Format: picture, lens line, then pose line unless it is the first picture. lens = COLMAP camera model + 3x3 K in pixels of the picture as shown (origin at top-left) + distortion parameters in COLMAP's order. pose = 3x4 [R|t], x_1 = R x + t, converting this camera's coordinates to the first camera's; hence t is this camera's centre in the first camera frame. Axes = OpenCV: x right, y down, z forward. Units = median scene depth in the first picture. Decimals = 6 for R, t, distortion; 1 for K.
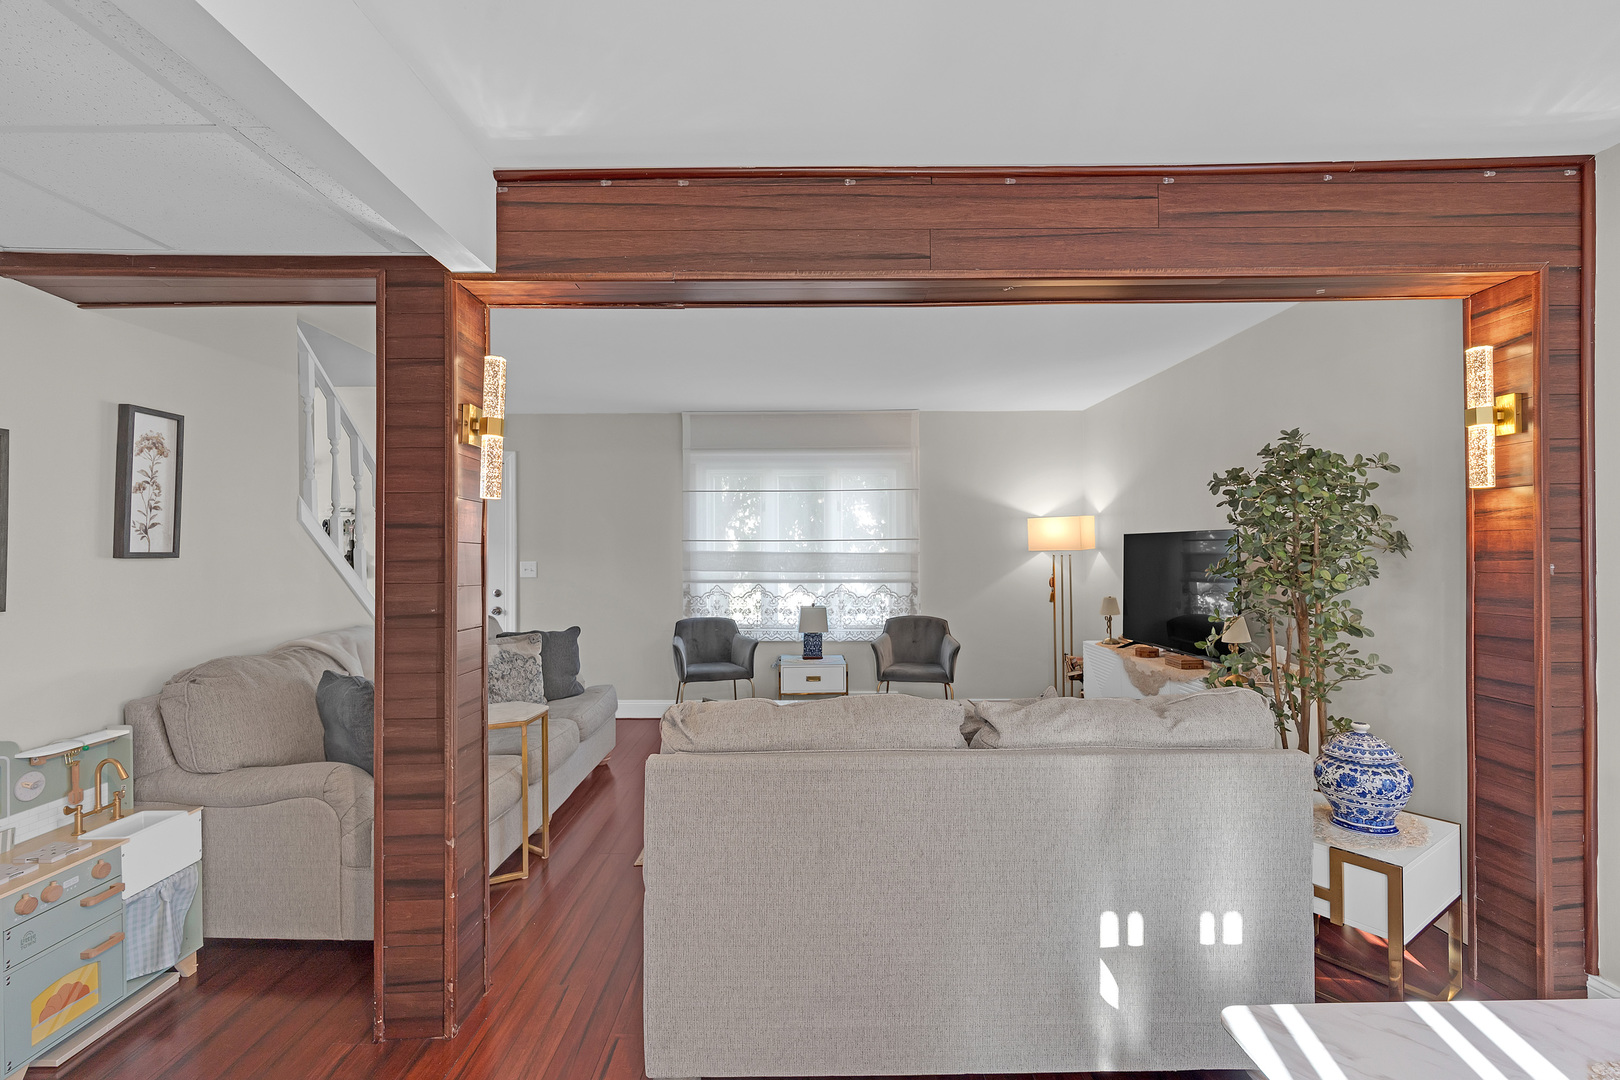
lens RADIAL K [[707.8, 0, 810.2], [0, 707.8, 544.7], [0, 0, 1]] dist [0.000085, -0.000890]
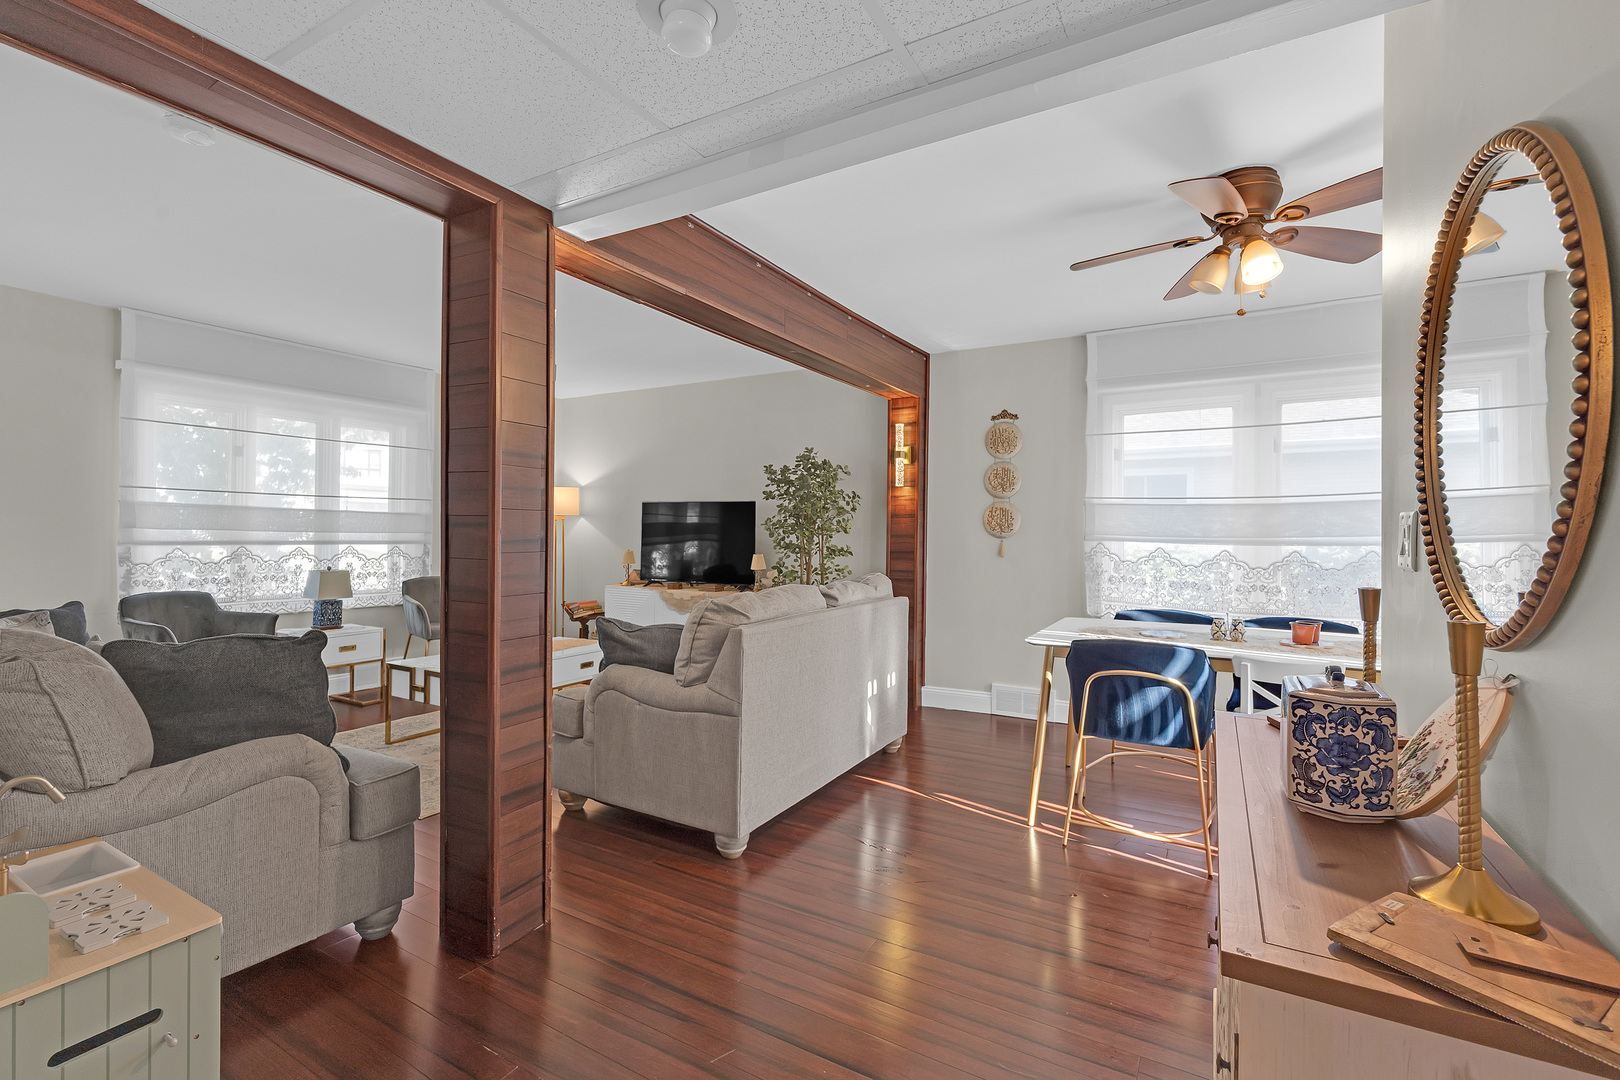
lens RADIAL K [[707.8, 0, 808.0], [0, 707.8, 540.7], [0, 0, 1]] dist [0.000085, -0.000890]
pose [[0.511652, -0.001311, 0.859192, -0.455330], [-0.018472, 0.999751, 0.012526, 0.028220], [-0.858994, -0.022280, 0.511500, 0.032886]]
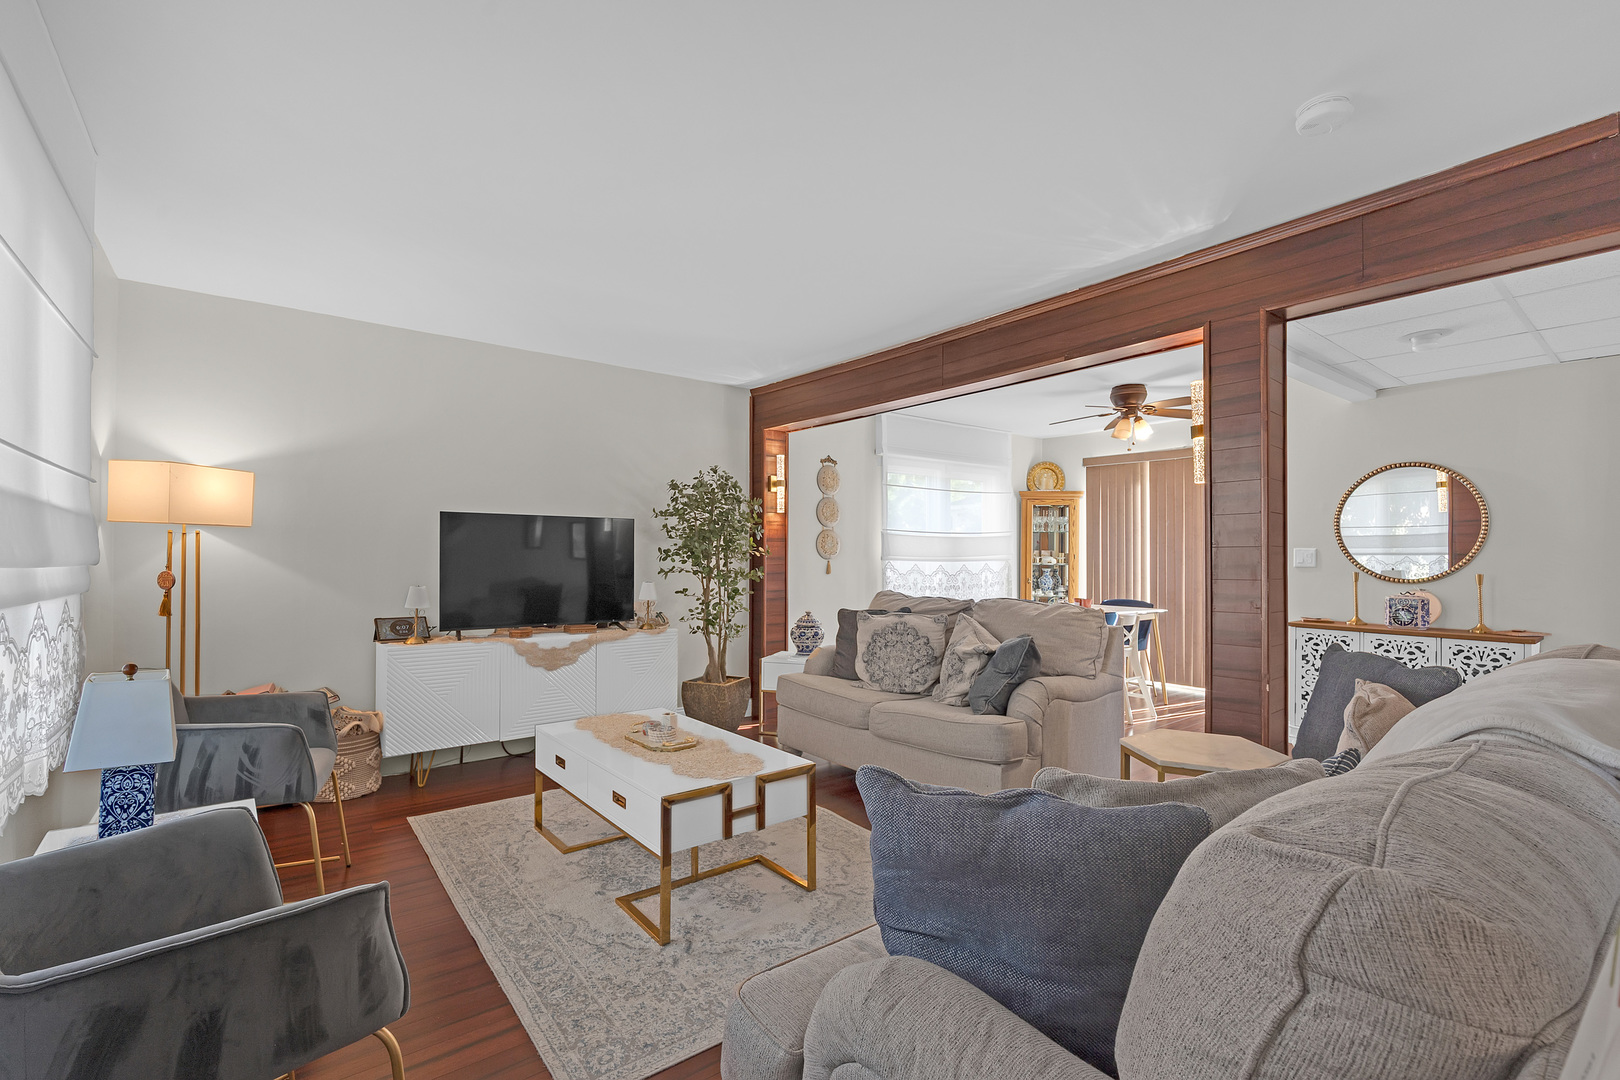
lens RADIAL K [[707.8, 0, 793.5], [0, 707.8, 551.2], [0, 0, 1]] dist [0.000085, -0.000890]
pose [[-0.600341, 0.007960, 0.799705, -0.416534], [-0.007950, 0.999842, -0.015920, 0.037521], [-0.799705, -0.015915, -0.600183, 0.958924]]
